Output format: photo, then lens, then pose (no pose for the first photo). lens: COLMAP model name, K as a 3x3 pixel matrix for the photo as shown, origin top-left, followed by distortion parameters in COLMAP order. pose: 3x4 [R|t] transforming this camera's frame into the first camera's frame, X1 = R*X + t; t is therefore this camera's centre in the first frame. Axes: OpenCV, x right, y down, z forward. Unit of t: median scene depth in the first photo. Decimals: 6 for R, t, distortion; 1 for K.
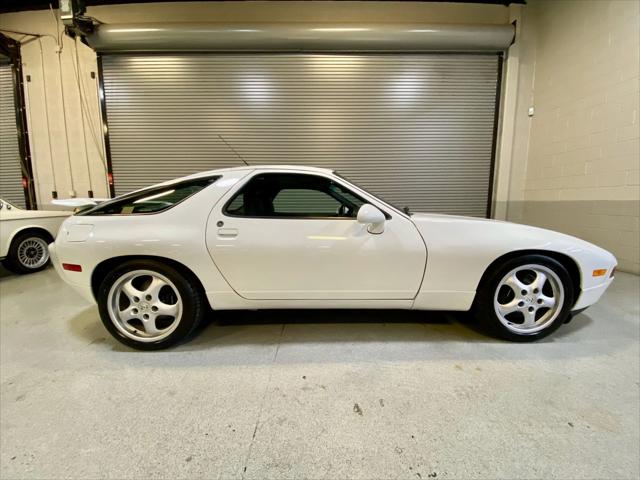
lens RADIAL K [[261.9, 0, 320.0], [0, 261.9, 240.0], [0, 0, 1]] dist [-0.001574, -0.000314]
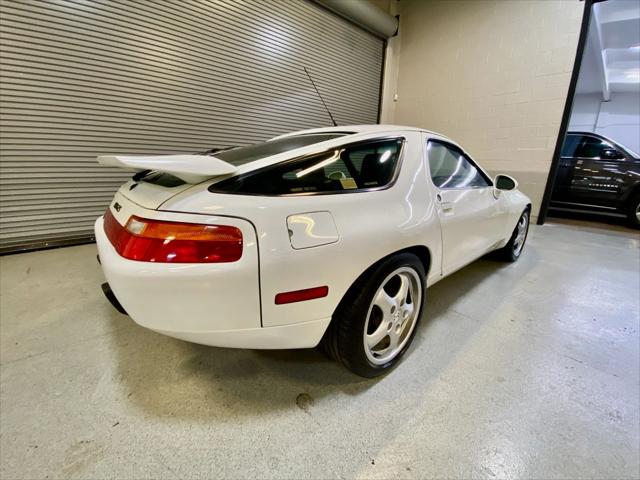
lens RADIAL K [[261.9, 0, 320.0], [0, 261.9, 240.0], [0, 0, 1]] dist [-0.001574, -0.000314]
pose [[0.755427, -0.155435, 0.636530, -1.208817], [0.061052, 0.983927, 0.167810, -0.090468], [-0.652383, -0.087907, 0.752774, 0.576620]]
